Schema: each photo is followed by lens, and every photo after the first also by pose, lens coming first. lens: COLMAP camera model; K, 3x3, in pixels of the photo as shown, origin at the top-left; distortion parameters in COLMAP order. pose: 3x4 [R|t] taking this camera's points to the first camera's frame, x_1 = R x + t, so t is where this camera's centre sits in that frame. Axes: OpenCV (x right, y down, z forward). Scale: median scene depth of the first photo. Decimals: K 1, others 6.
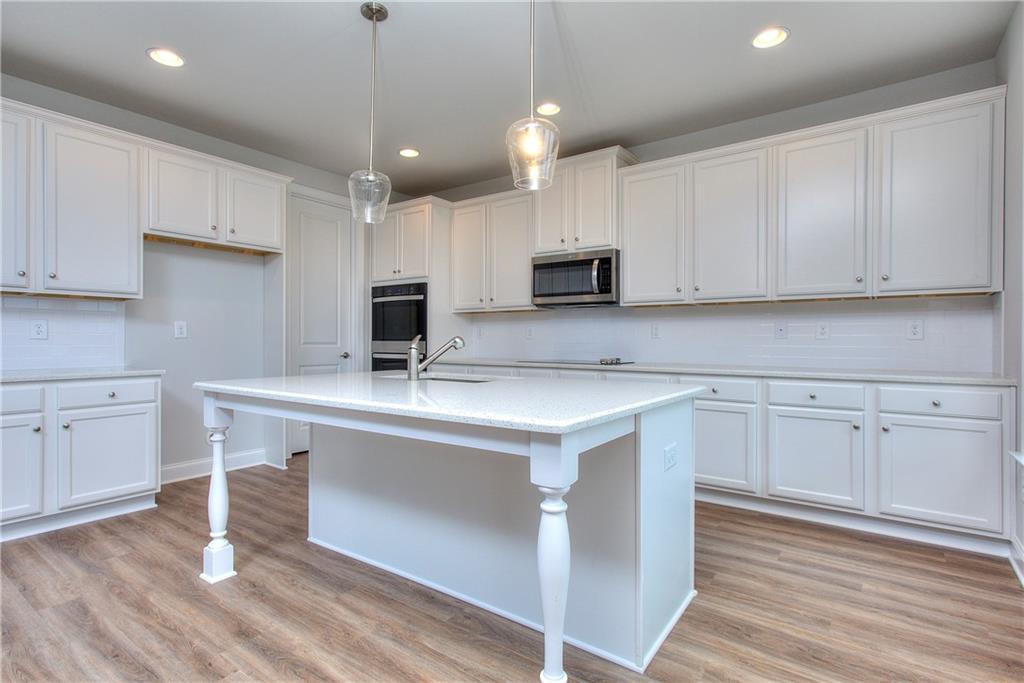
lens RADIAL K [[520.8, 0, 506.4], [0, 520.8, 339.9], [0, 0, 1]] dist [-0.002336, -0.000048]
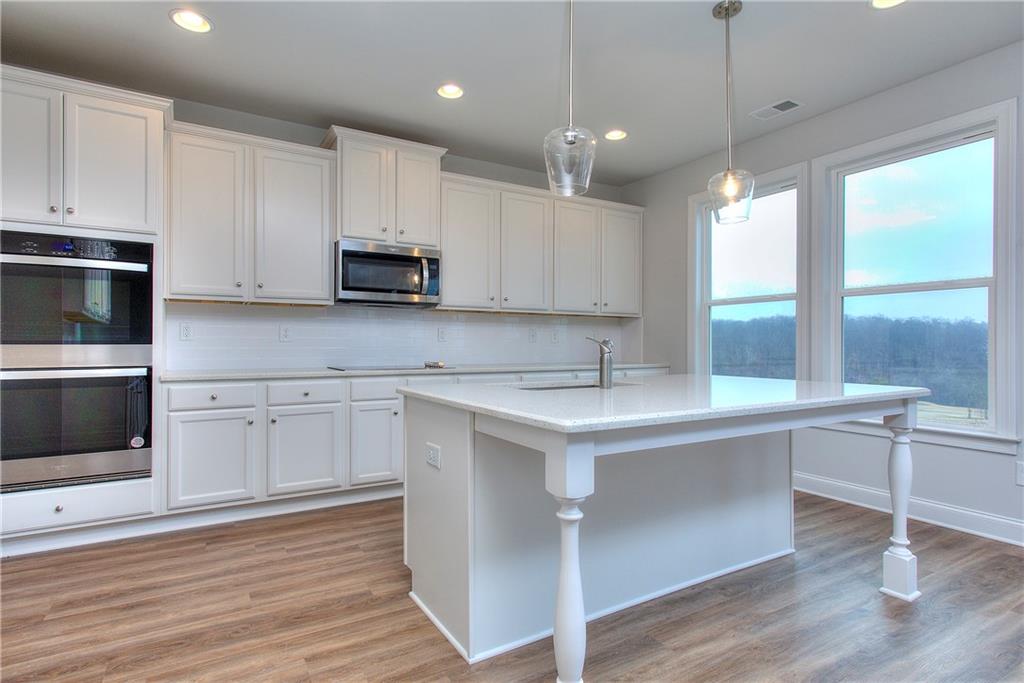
lens RADIAL K [[518.5, 0, 512.0], [0, 518.5, 341.5], [0, 0, 1]] dist [0.006378, 0.000348]
pose [[0.384391, 0.002491, 0.923167, -0.589283], [-0.003469, 0.999993, -0.001254, -0.001798], [-0.923164, -0.002721, 0.384397, 0.448153]]
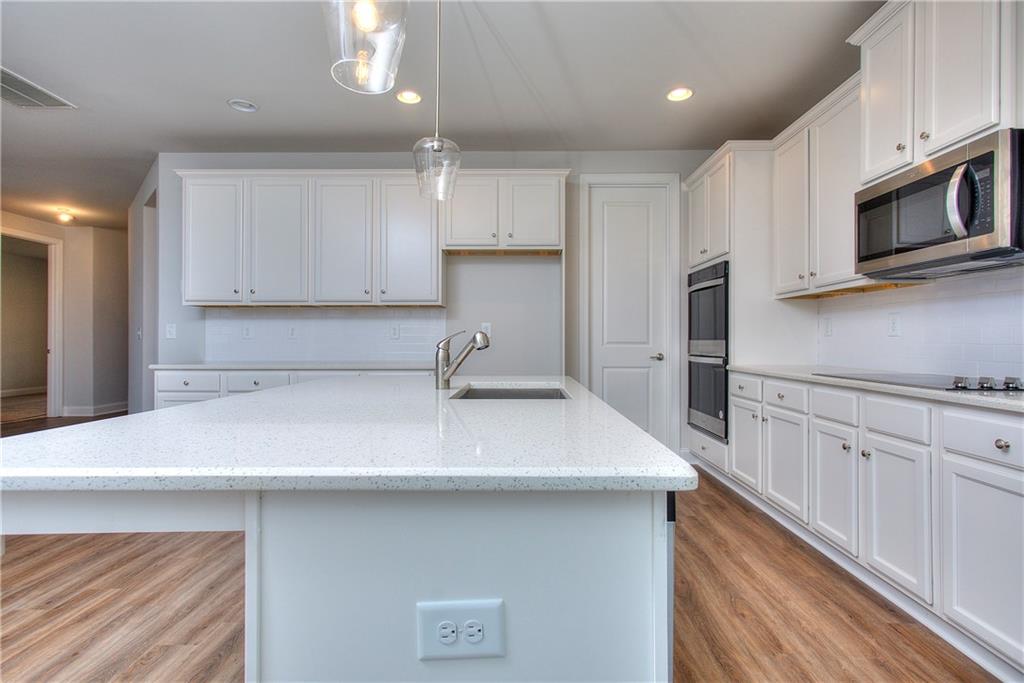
lens RADIAL K [[518.5, 0, 512.0], [0, 518.5, 341.5], [0, 0, 1]] dist [0.006378, 0.000348]
pose [[0.578216, -0.000139, -0.815884, 0.297233], [0.002572, 0.999995, 0.001653, 0.002564], [0.815880, -0.003054, 0.578214, 0.361883]]
